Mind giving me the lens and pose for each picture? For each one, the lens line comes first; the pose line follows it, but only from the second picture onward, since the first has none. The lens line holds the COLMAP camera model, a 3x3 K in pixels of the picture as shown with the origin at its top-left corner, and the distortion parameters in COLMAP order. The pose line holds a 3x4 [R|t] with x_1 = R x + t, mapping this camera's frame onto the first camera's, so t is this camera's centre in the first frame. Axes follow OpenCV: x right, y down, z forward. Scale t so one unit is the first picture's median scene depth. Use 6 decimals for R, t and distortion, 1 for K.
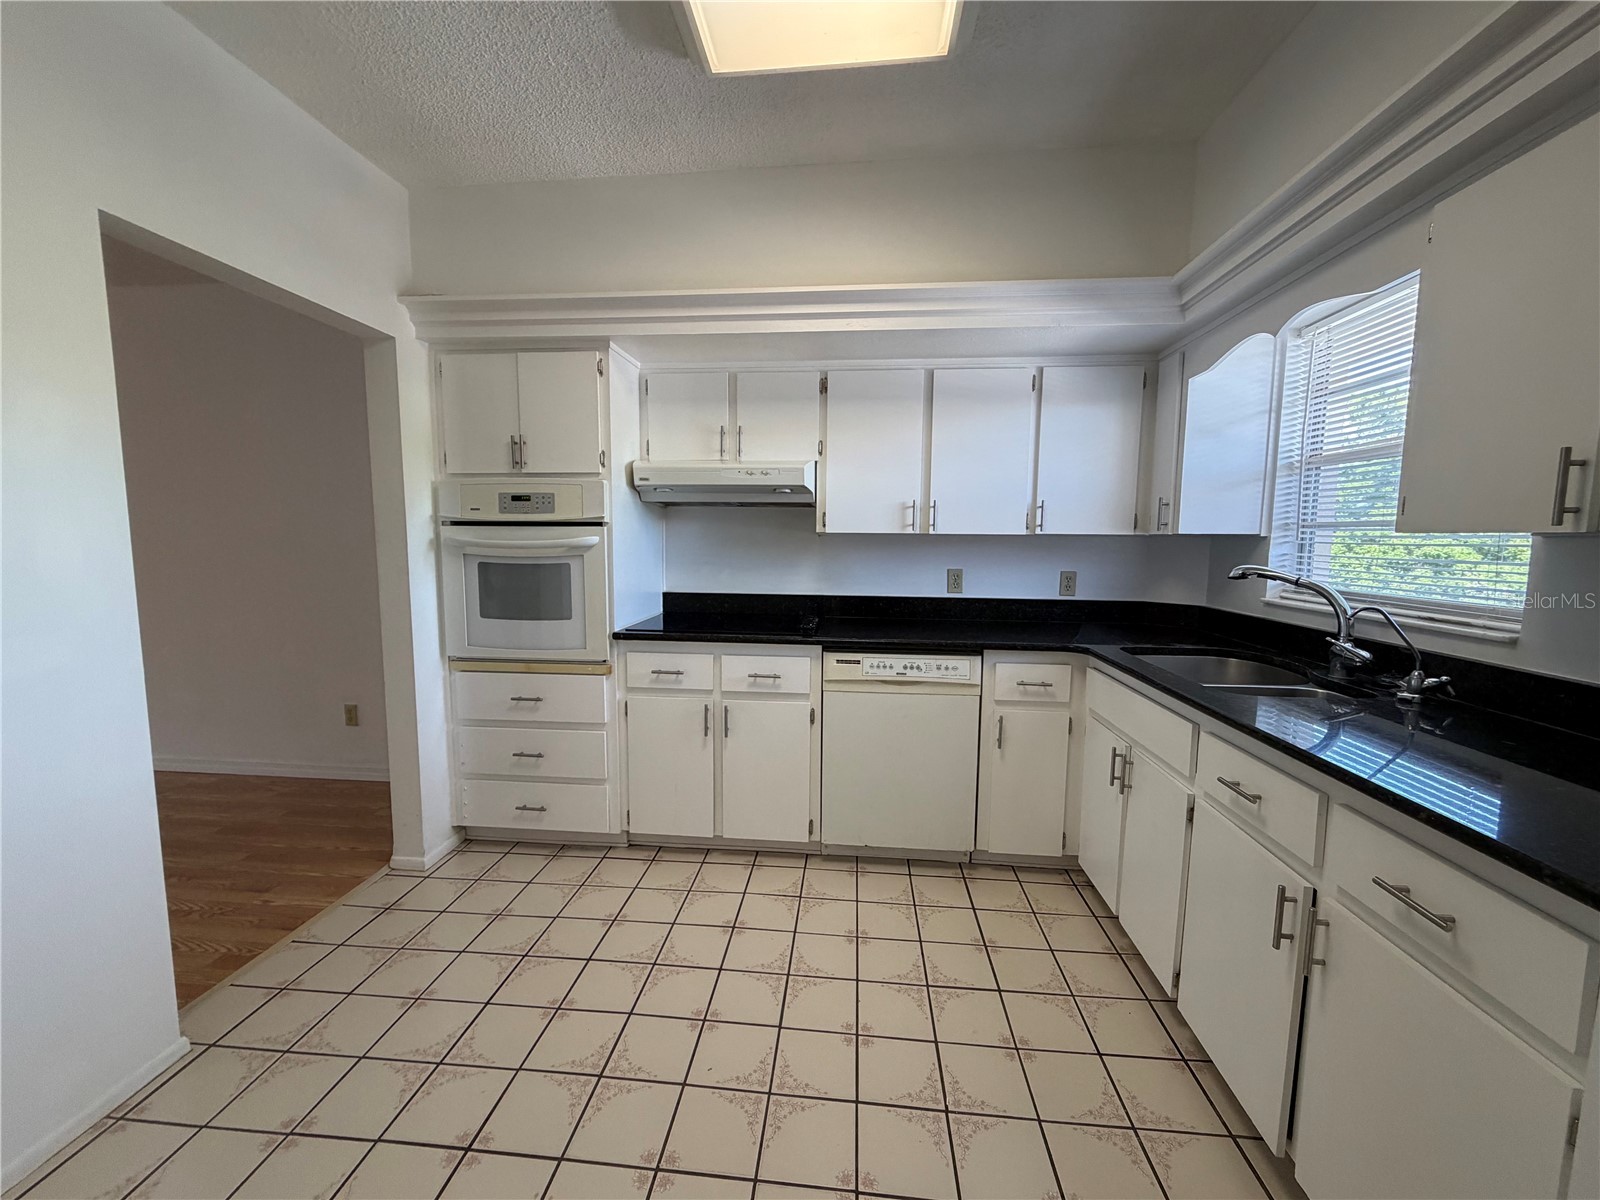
lens RADIAL K [[635.6, 0, 800.0], [0, 635.6, 605.1], [0, 0, 1]] dist [-0.003119, 0.000752]
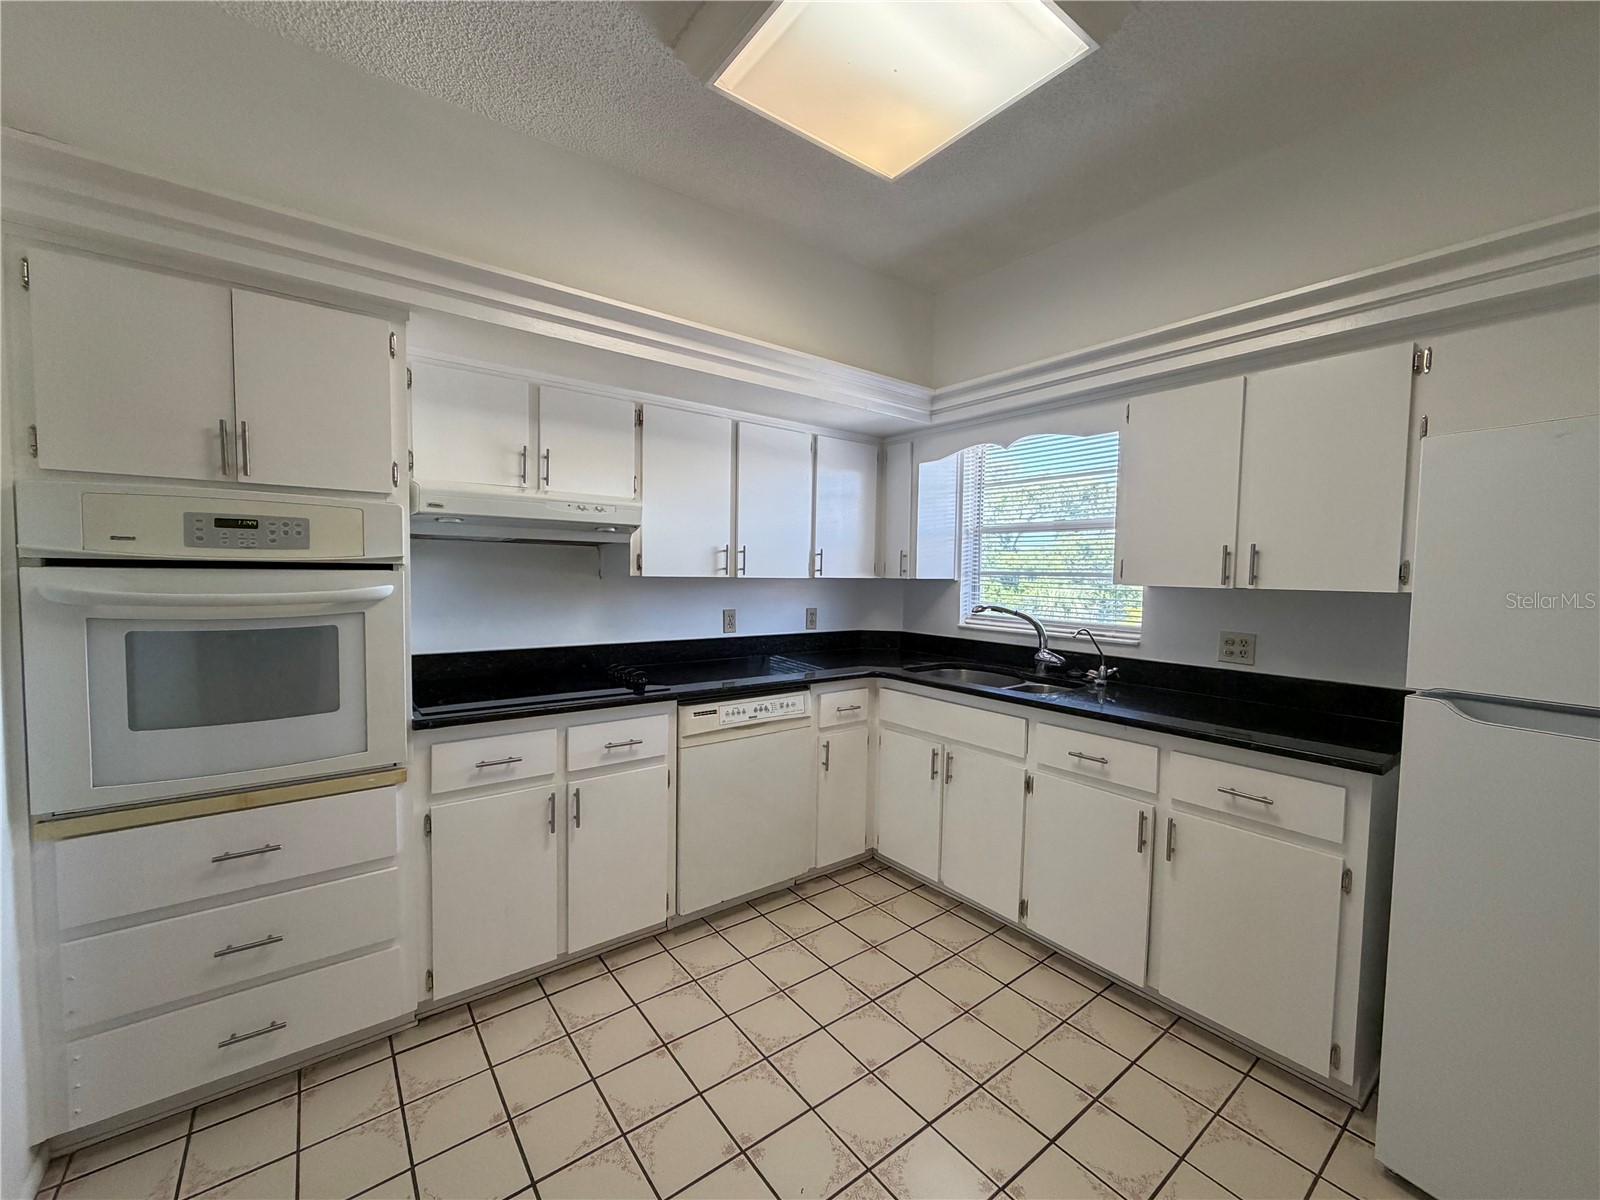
lens RADIAL K [[635.6, 0, 796.2], [0, 635.6, 604.5], [0, 0, 1]] dist [-0.003119, 0.000752]
pose [[0.733940, -0.031469, 0.678485, -0.461608], [0.060454, 0.997988, -0.019106, -0.046538], [-0.676518, 0.055040, 0.734366, 0.195167]]
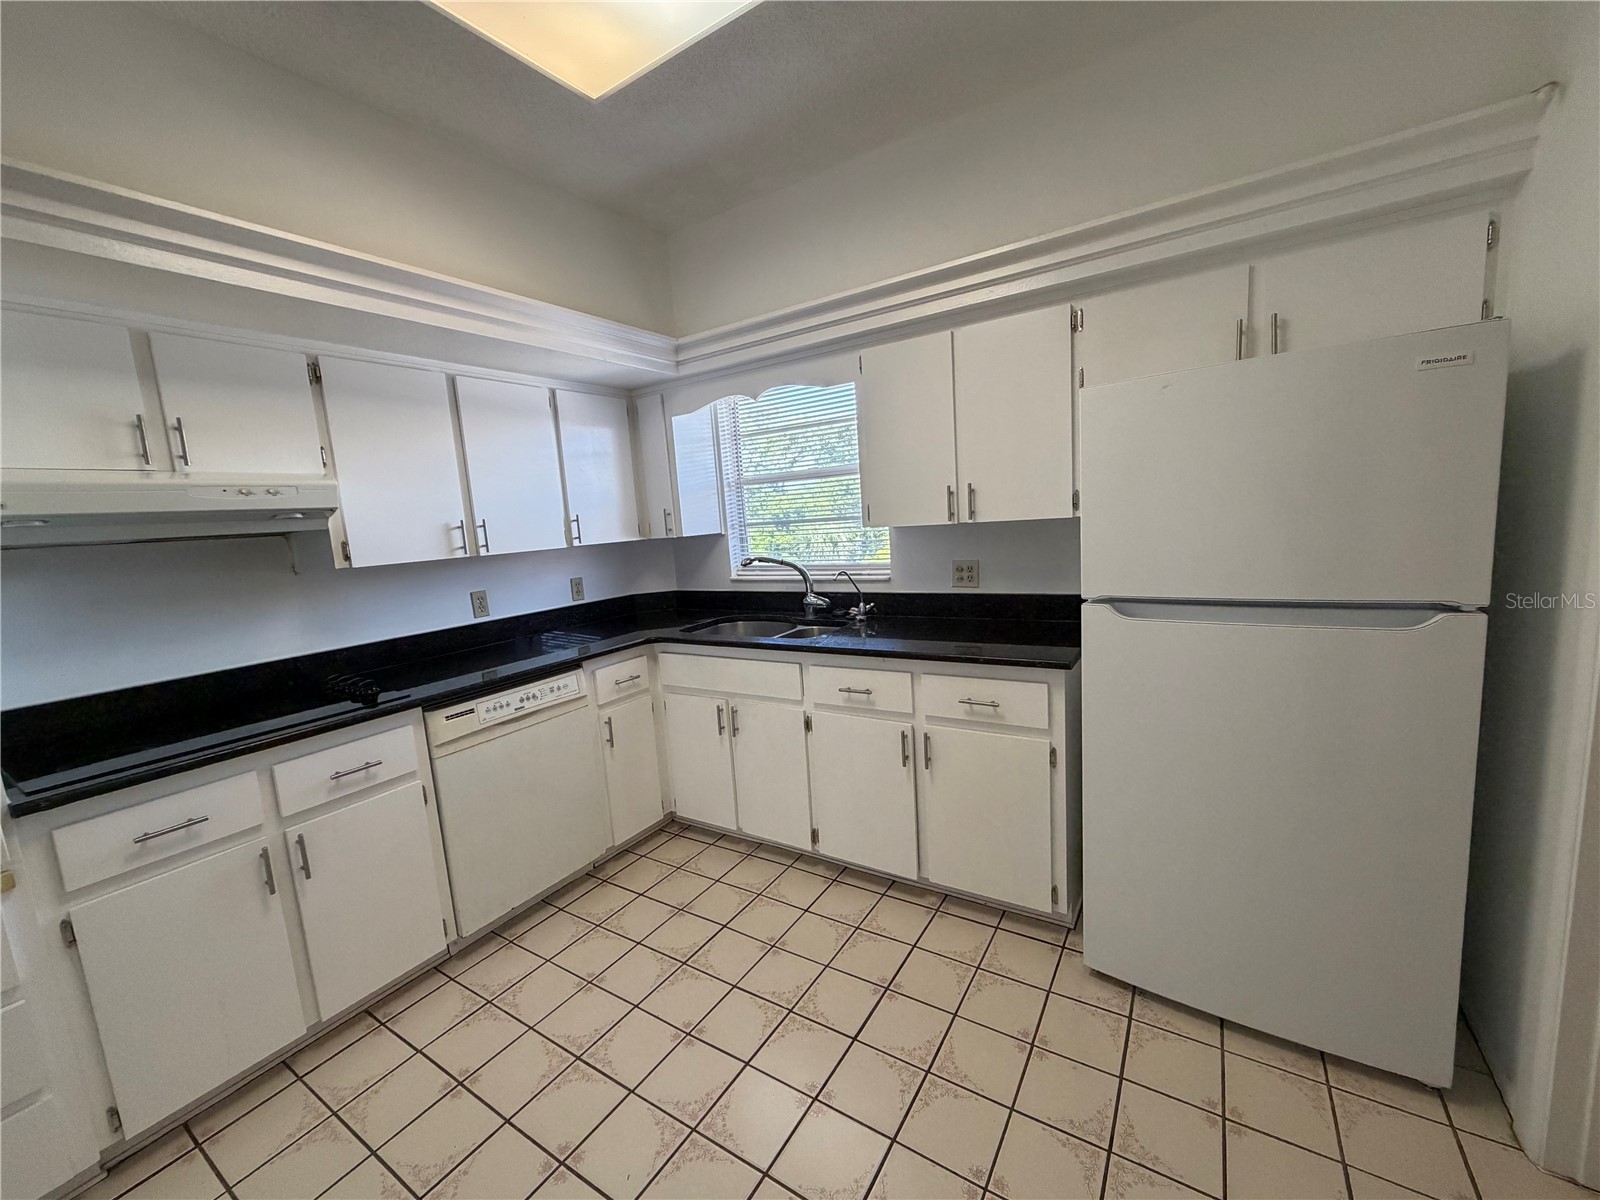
lens RADIAL K [[635.6, 0, 797.6], [0, 635.6, 603.8], [0, 0, 1]] dist [-0.003119, 0.000752]
pose [[0.457250, -0.163872, 0.874110, -0.429135], [0.164872, 0.981459, 0.097752, -0.063305], [-0.873922, 0.099420, 0.475790, 0.187567]]
